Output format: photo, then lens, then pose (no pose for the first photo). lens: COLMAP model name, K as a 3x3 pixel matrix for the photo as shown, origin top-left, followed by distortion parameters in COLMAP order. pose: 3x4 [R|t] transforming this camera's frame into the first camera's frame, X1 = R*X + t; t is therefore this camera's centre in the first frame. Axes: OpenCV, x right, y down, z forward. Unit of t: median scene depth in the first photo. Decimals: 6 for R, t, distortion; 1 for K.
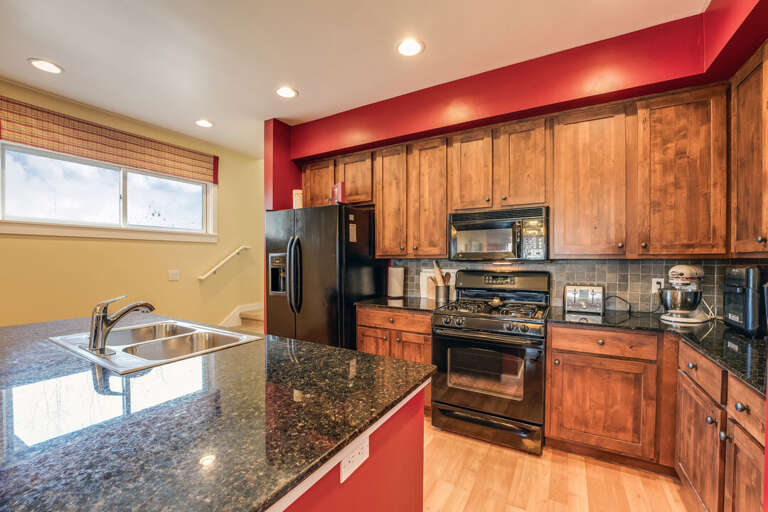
lens RADIAL K [[329.9, 0, 376.8], [0, 329.9, 261.8], [0, 0, 1]] dist [-0.012495, 0.001267]
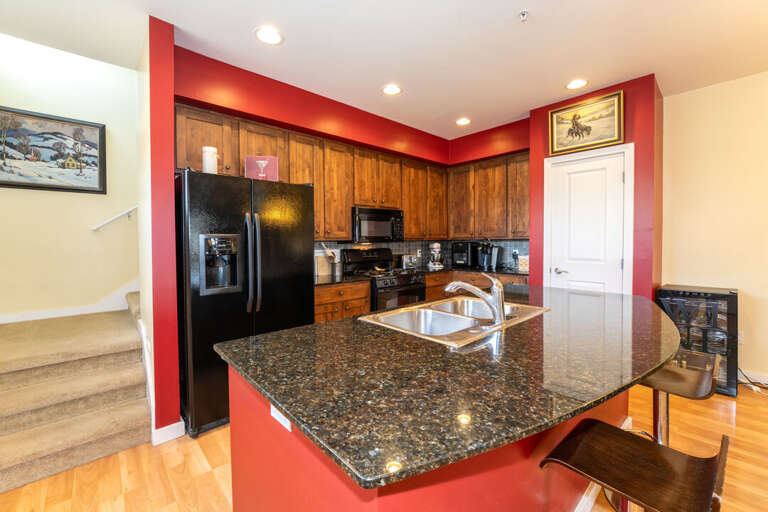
lens RADIAL K [[313.6, 0, 377.7], [0, 313.6, 249.9], [0, 0, 1]] dist [-0.014721, -0.000848]
pose [[0.302830, -0.022842, 0.952771, -0.903033], [0.022442, 0.999606, 0.016832, 0.008753], [-0.952780, 0.016285, 0.303224, 0.501614]]
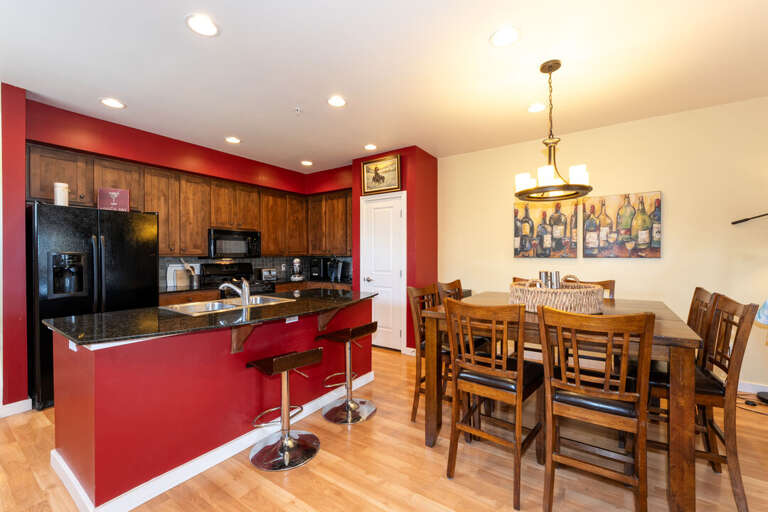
lens RADIAL K [[329.9, 0, 382.9], [0, 329.9, 258.7], [0, 0, 1]] dist [-0.012495, 0.001267]
pose [[0.084405, -0.004140, 0.996423, -1.230805], [0.019781, 0.999801, 0.002478, 0.012857], [-0.996235, 0.019501, 0.084470, 0.028481]]
